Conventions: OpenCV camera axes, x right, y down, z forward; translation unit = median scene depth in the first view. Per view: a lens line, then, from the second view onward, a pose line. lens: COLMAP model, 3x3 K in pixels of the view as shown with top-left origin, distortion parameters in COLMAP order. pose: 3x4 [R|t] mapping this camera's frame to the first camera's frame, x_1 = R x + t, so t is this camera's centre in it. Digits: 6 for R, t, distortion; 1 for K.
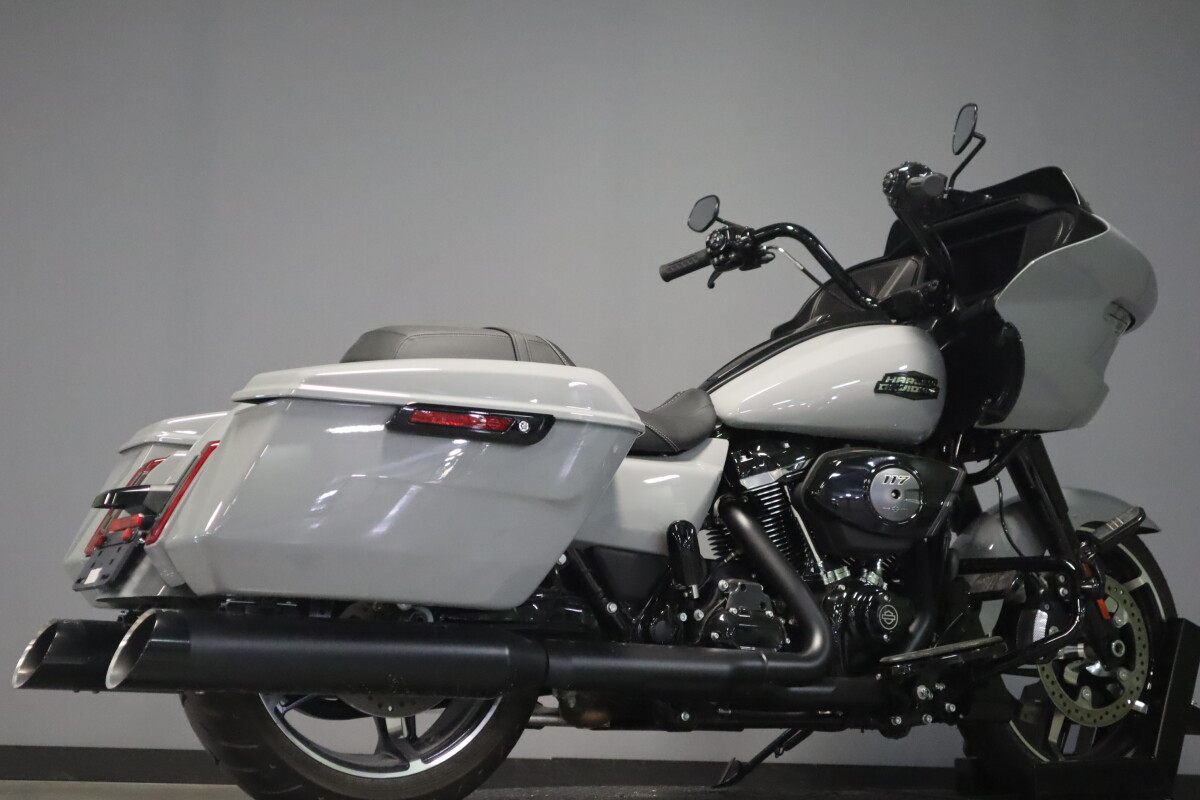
lens RADIAL K [[1857.9, 0, 600.0], [0, 1857.9, 400.0], [0, 0, 1]] dist [0.018697, 0.007133]
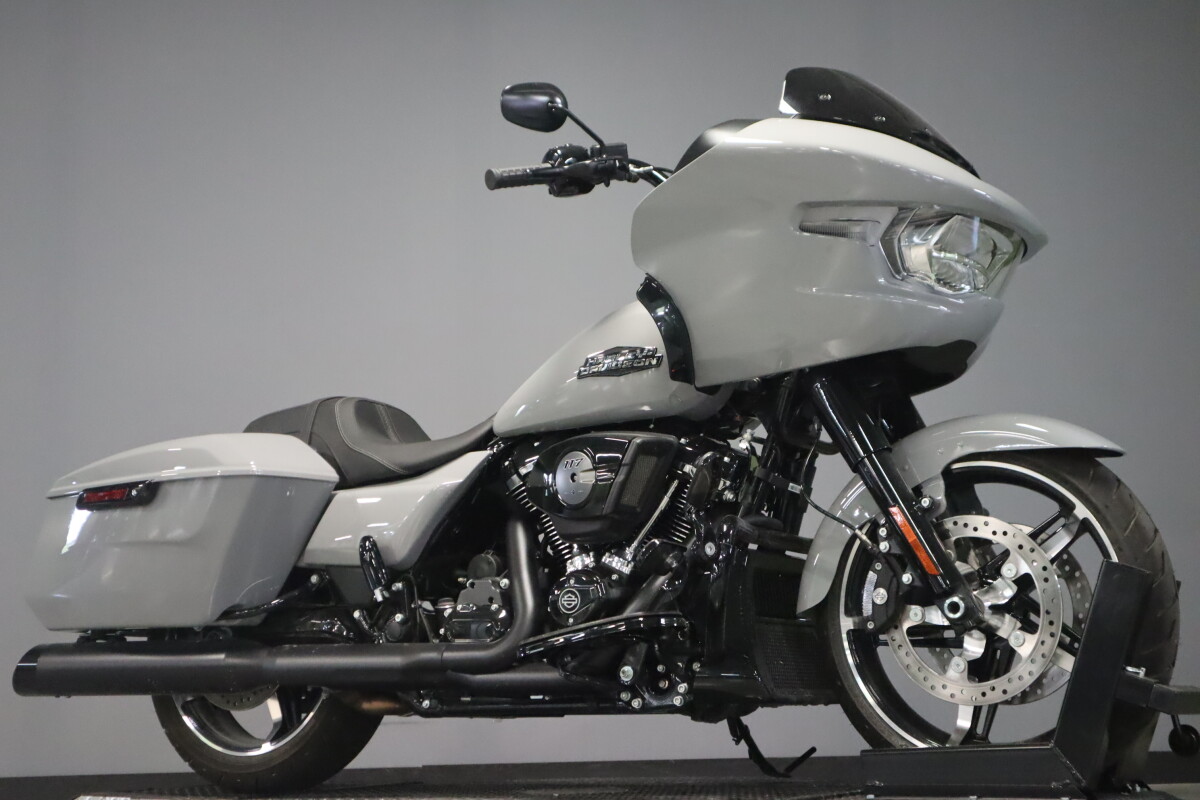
lens RADIAL K [[1774.0, 0, 600.0], [0, 1774.0, 400.0], [0, 0, 1]] dist [0.030648, 0.043409]
pose [[0.442527, -0.172473, -0.880013, 1.025259], [0.159536, 0.980818, -0.112004, 0.120152], [0.882450, -0.090829, 0.461554, 0.579622]]
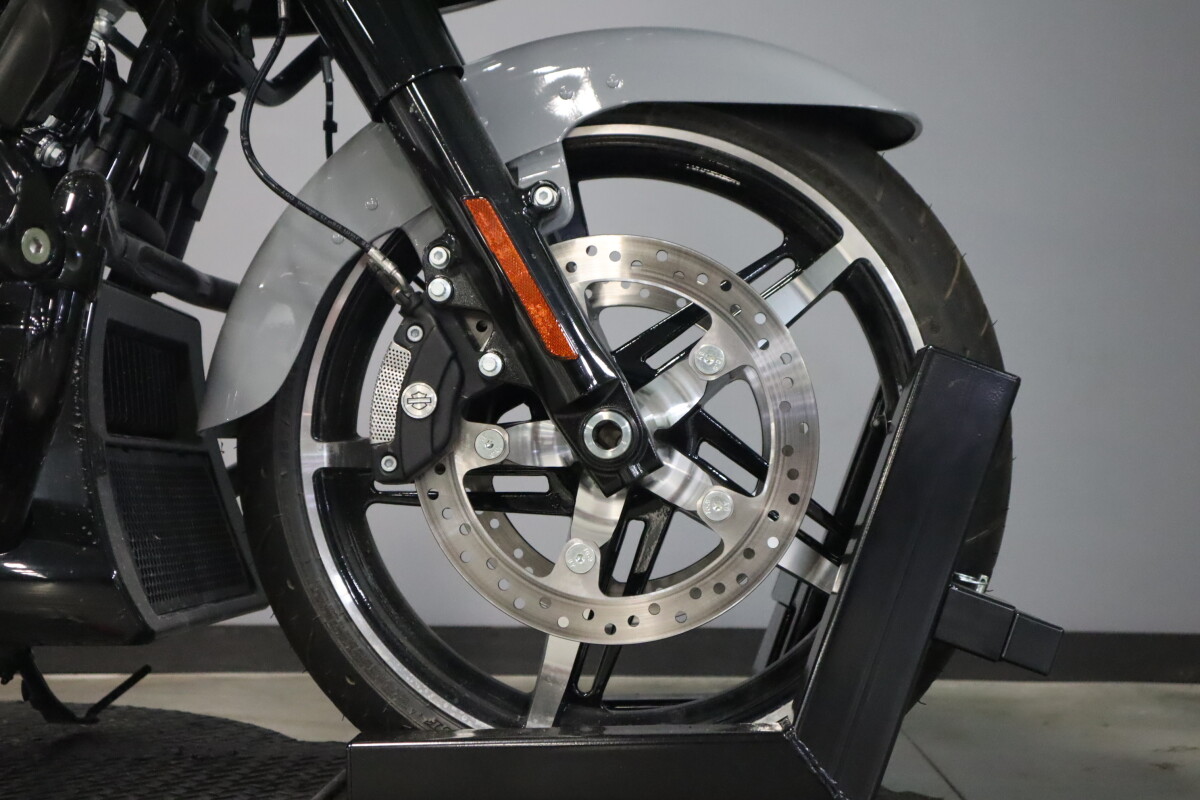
lens RADIAL K [[1436.2, 0, 600.0], [0, 1436.2, 400.0], [0, 0, 1]] dist [0.014515, 0.006487]
pose [[0.828475, -0.040525, -0.558558, 0.487427], [0.093438, 0.993401, 0.066516, 0.121786], [0.552176, -0.107297, 0.826794, 0.870124]]
